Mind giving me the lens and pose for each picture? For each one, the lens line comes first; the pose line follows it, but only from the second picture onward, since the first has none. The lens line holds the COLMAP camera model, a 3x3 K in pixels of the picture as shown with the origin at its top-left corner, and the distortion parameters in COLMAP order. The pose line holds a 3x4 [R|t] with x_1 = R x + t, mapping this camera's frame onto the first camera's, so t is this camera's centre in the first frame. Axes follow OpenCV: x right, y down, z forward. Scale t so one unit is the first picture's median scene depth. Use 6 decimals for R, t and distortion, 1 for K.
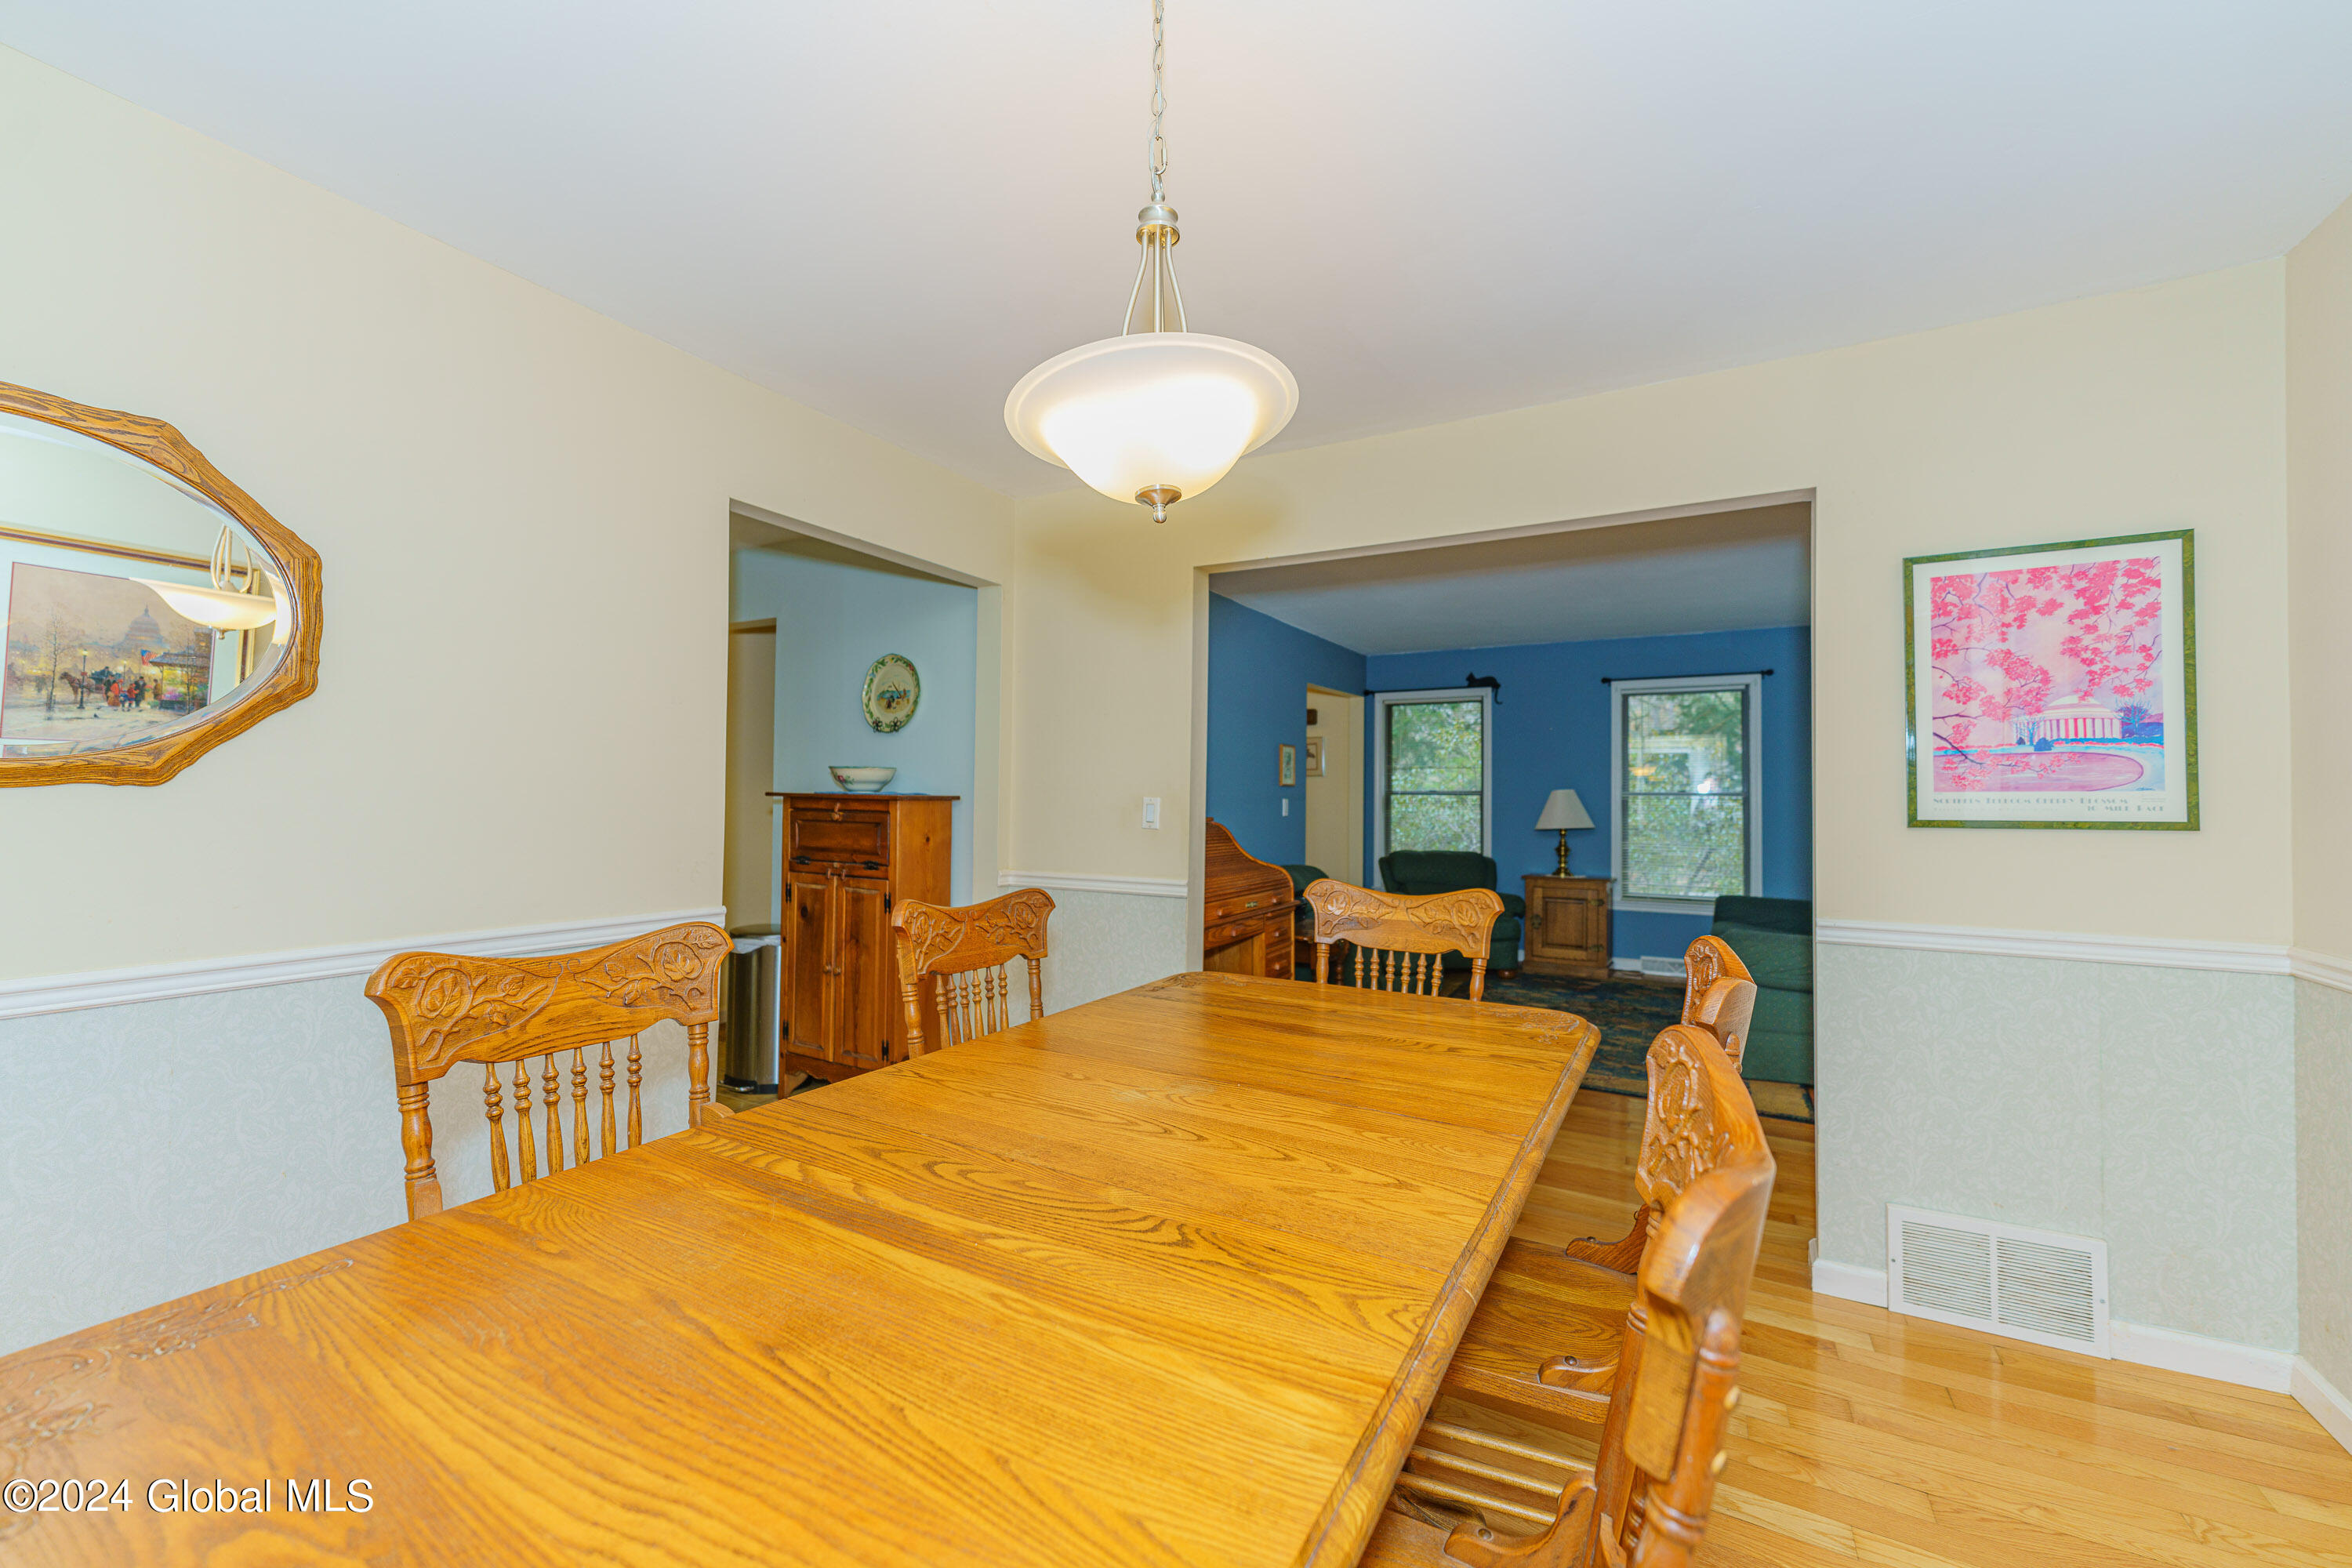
lens RADIAL K [[935.5, 0, 1174.1], [0, 935.5, 778.2], [0, 0, 1]] dist [0.000798, 0.000280]
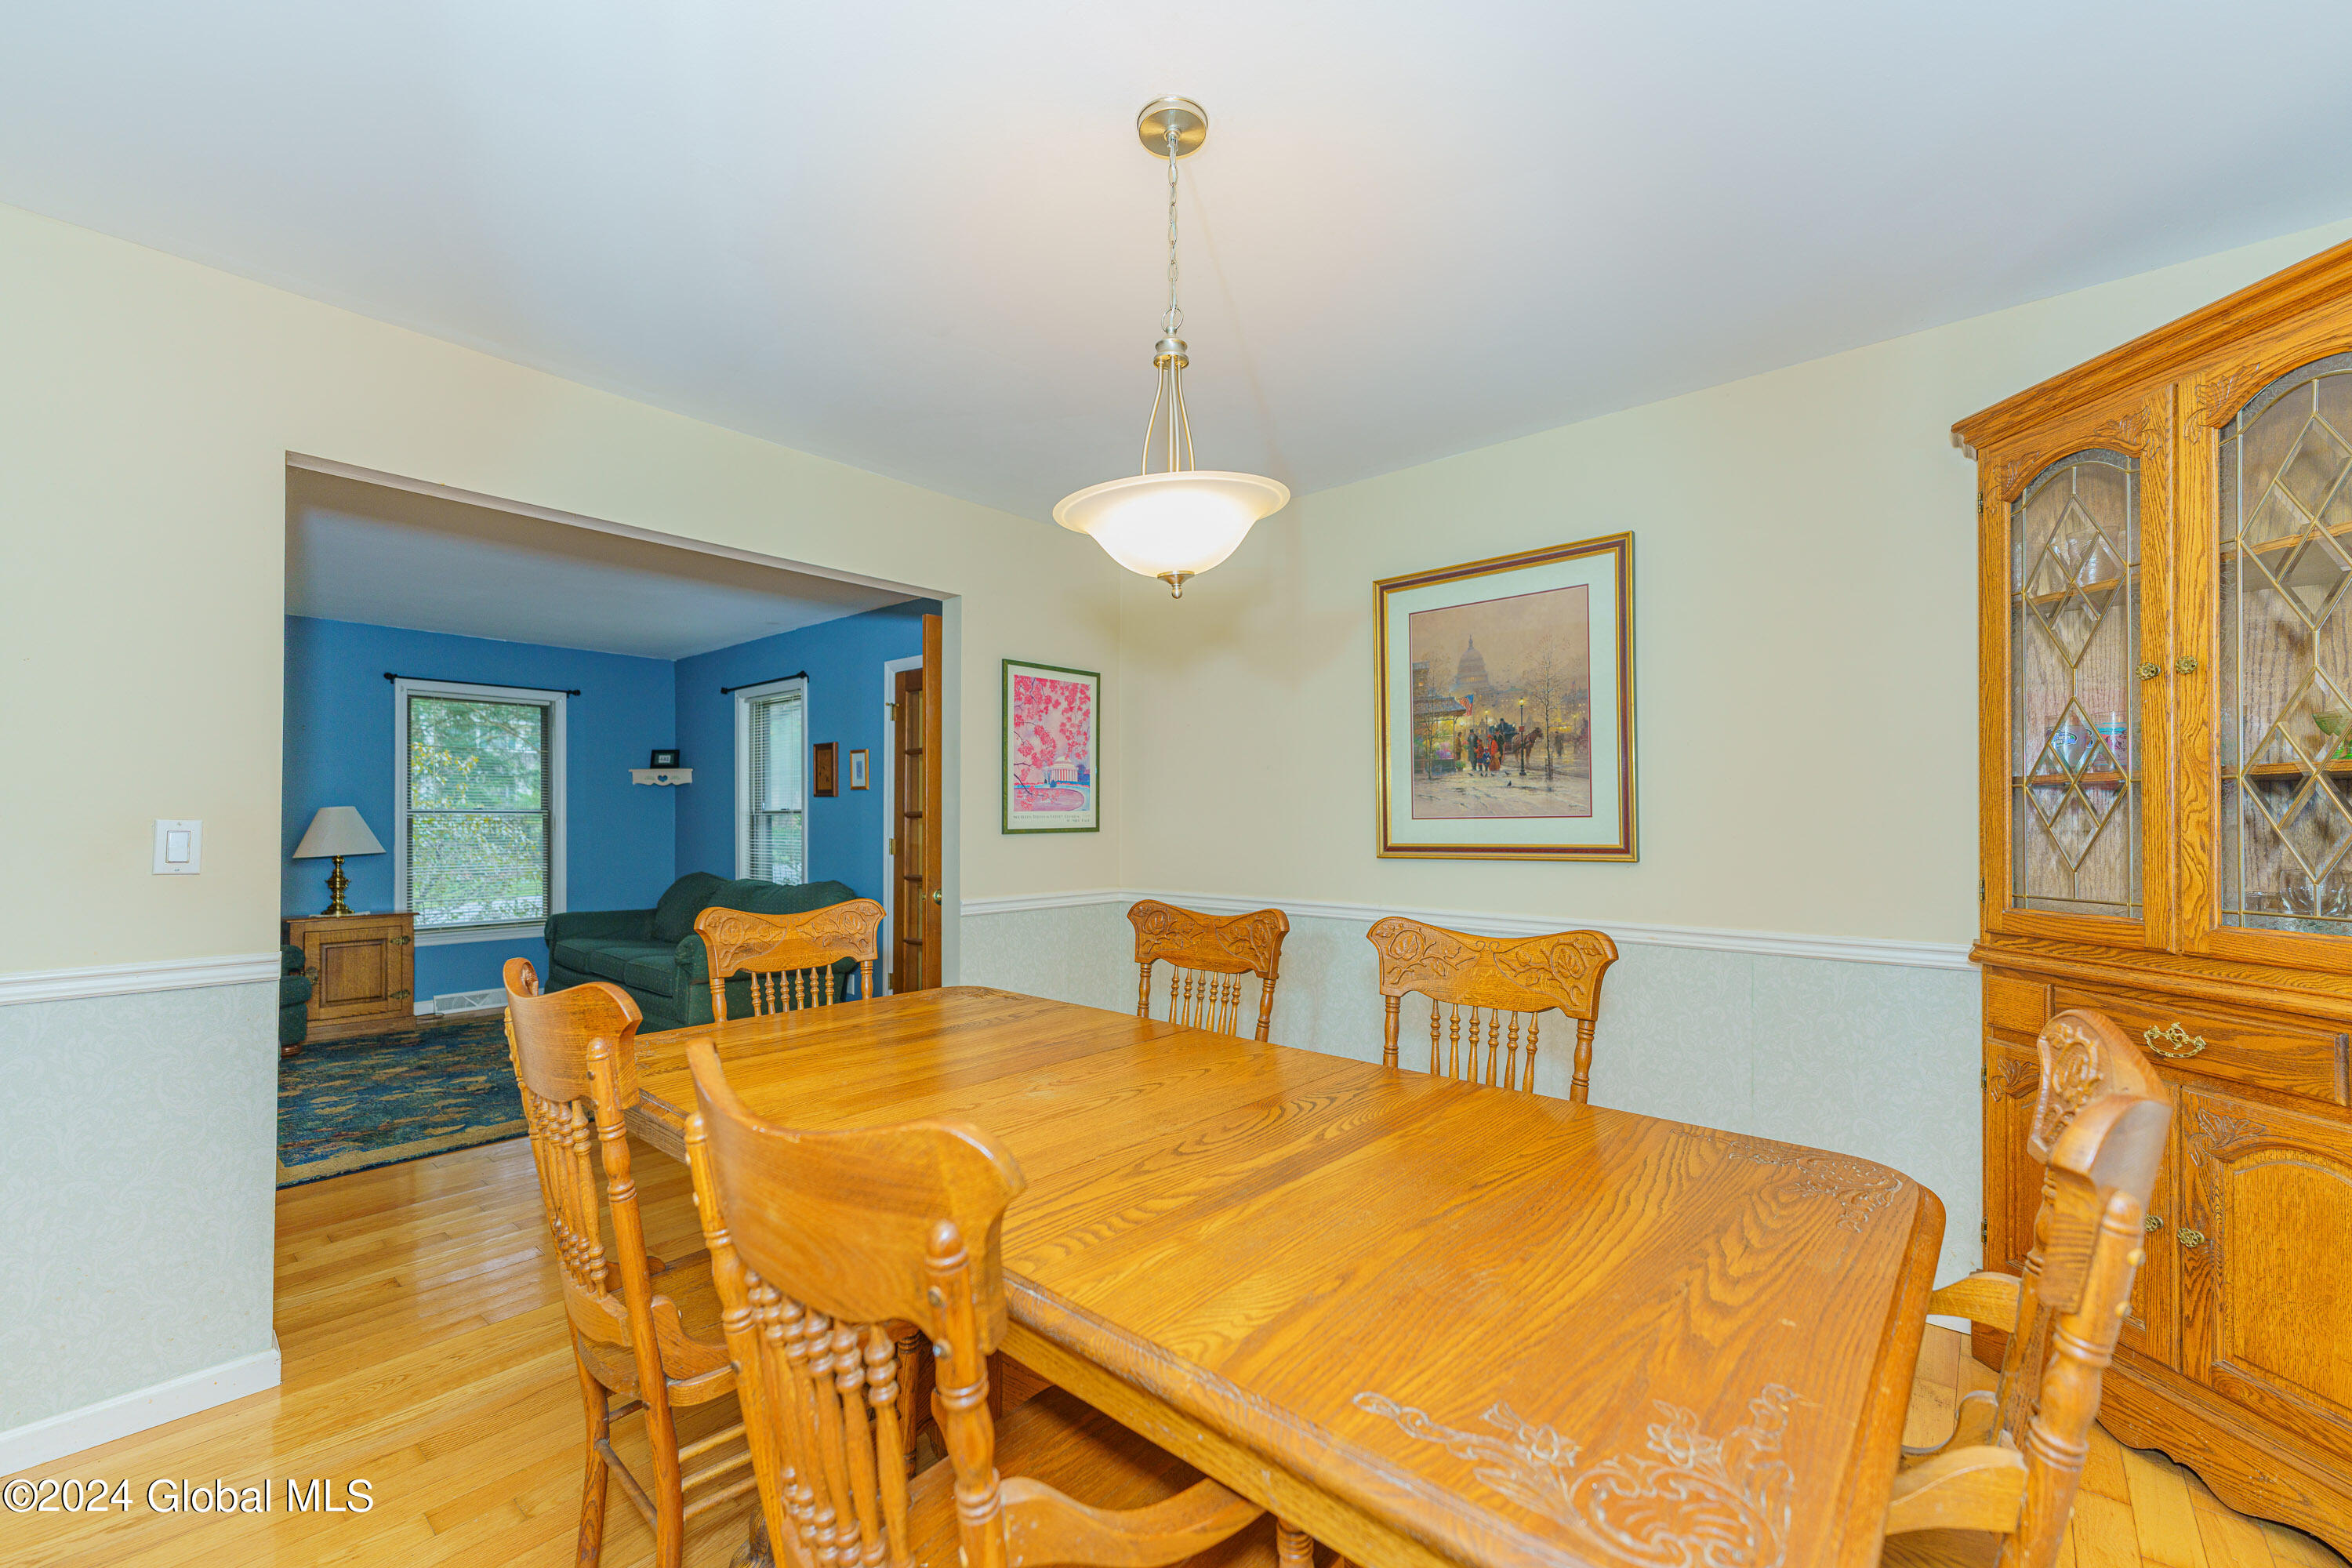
lens RADIAL K [[951.6, 0, 1178.6], [0, 951.6, 819.8], [0, 0, 1]] dist [0.001127, 0.000165]
pose [[0.205027, -0.008594, 0.978719, -0.443028], [-0.016995, 0.999779, 0.012339, 0.002729], [-0.978609, -0.019163, 0.204836, 0.255910]]
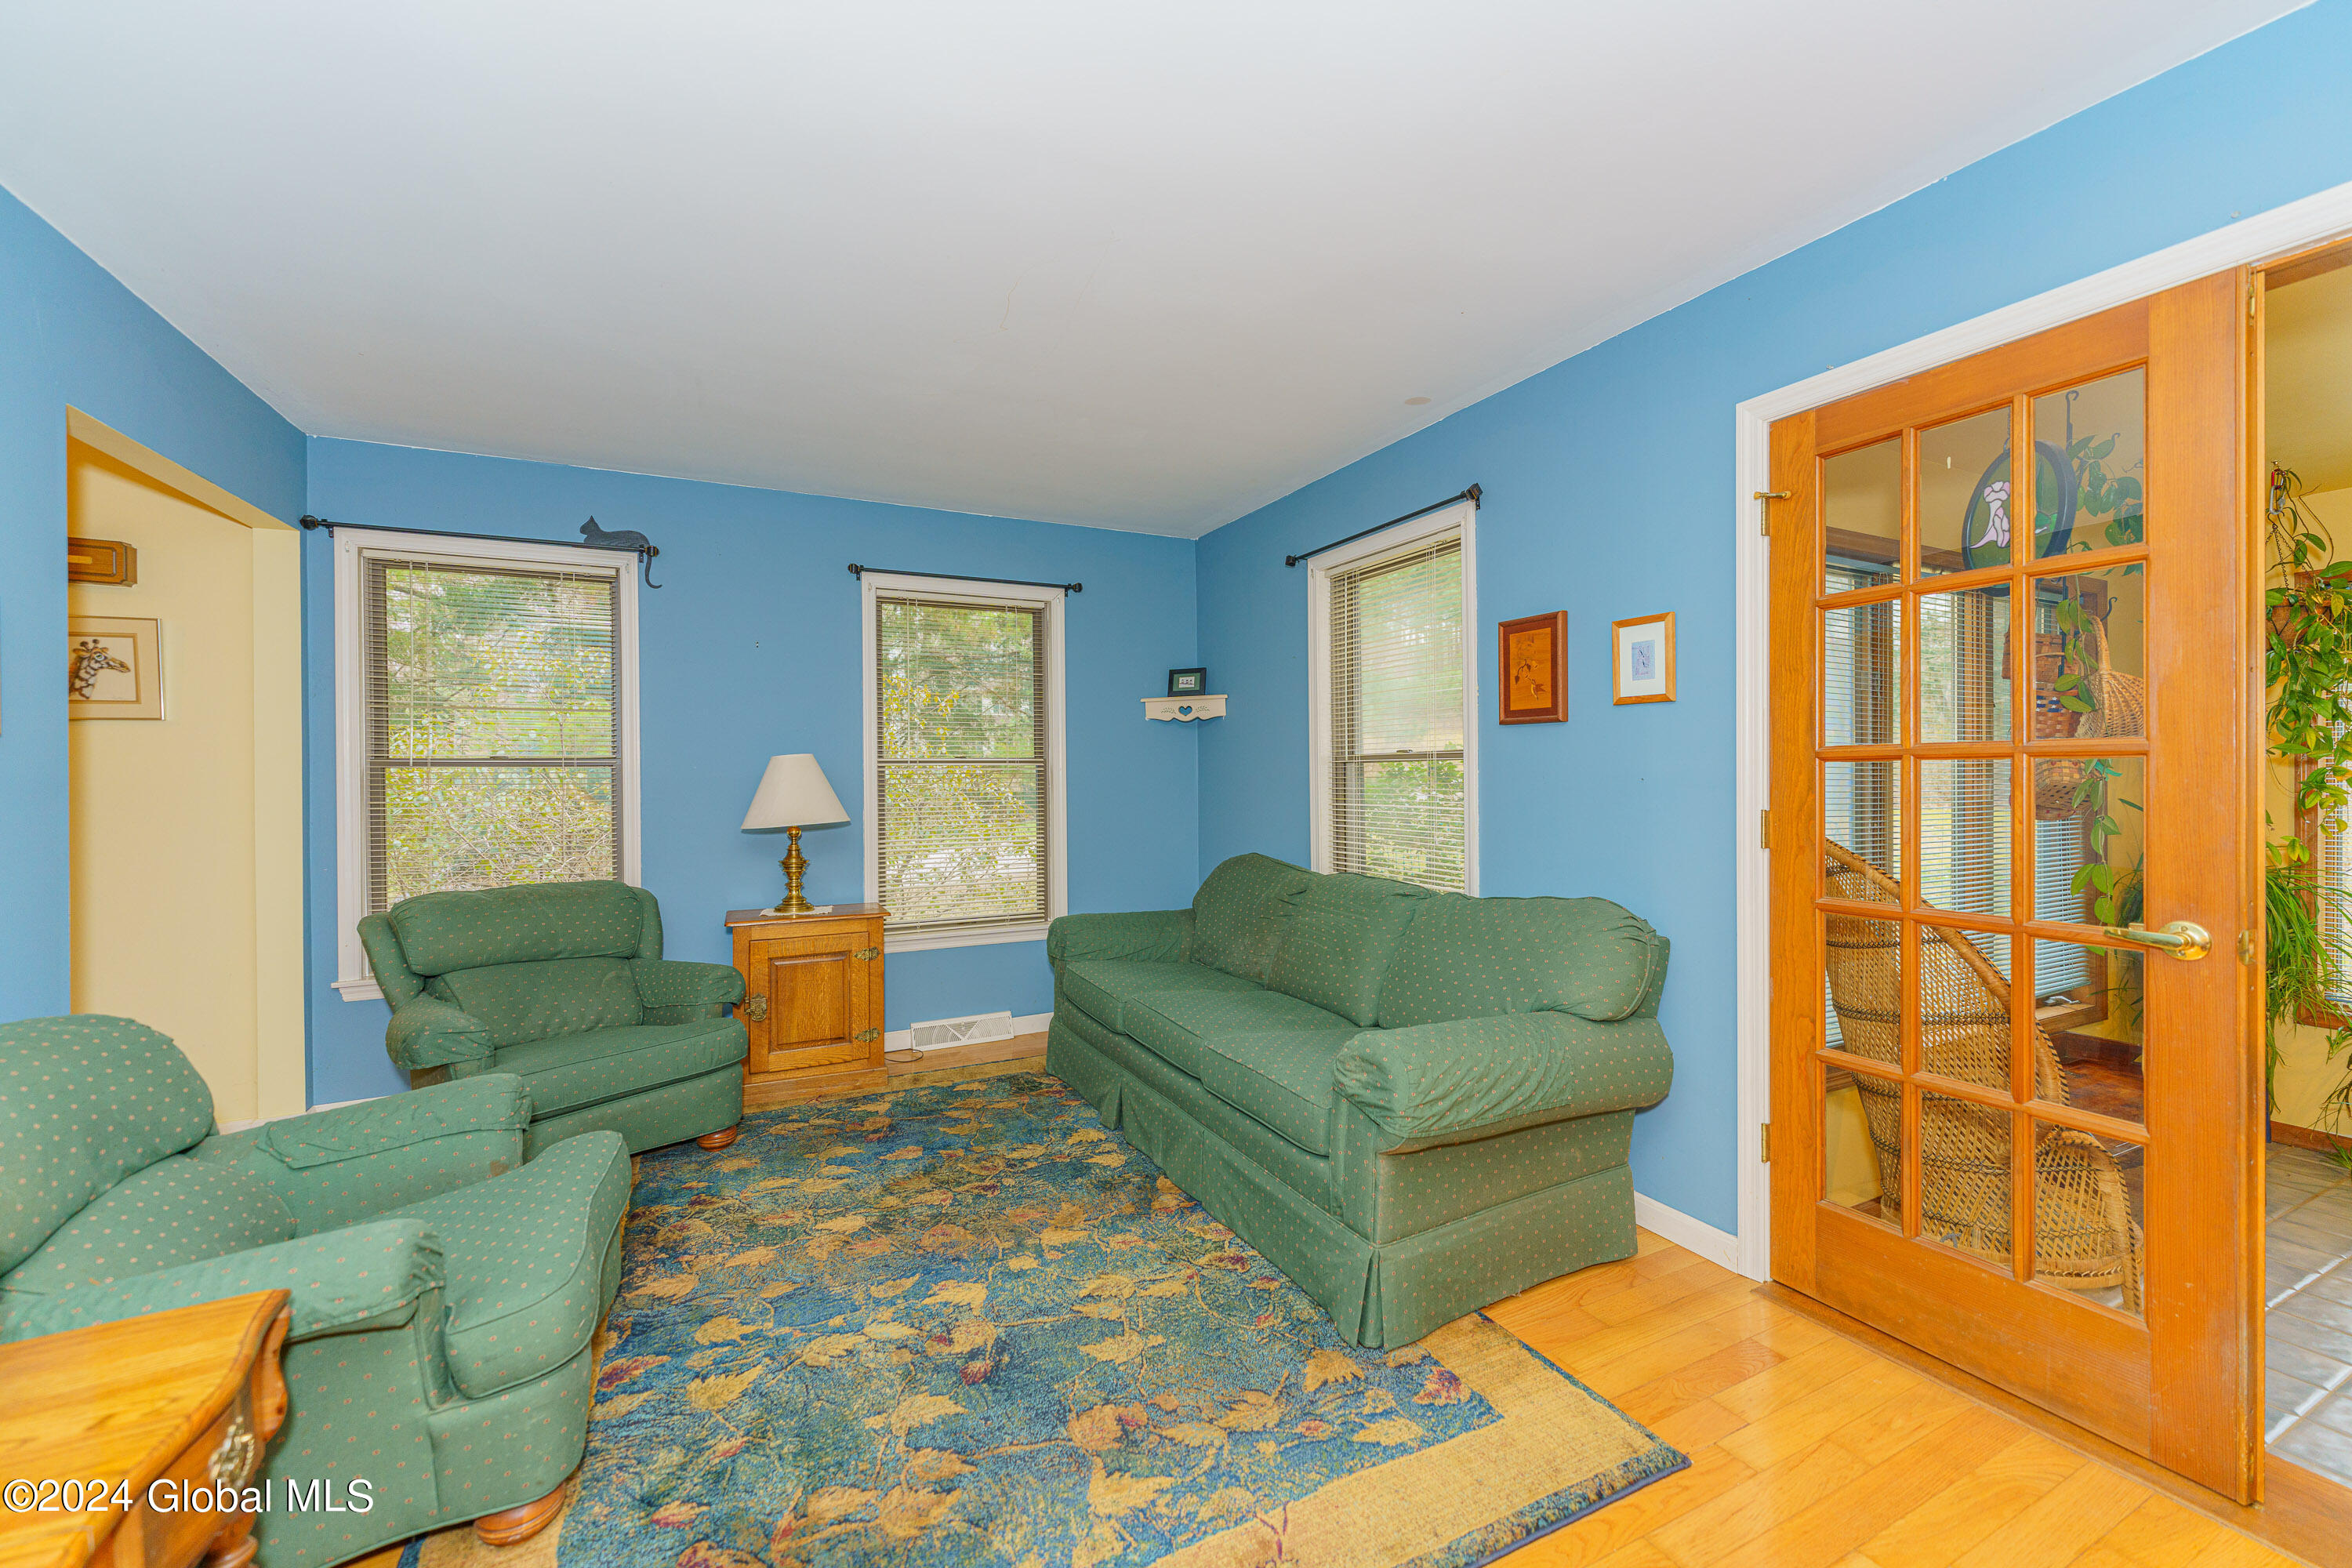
lens RADIAL K [[935.5, 0, 1174.1], [0, 935.5, 778.2], [0, 0, 1]] dist [0.000798, 0.000280]
pose [[0.572085, -0.016874, 0.820020, 0.179008], [-0.004147, 0.999716, 0.023465, 0.023622], [-0.820184, -0.016824, 0.571853, 0.964937]]
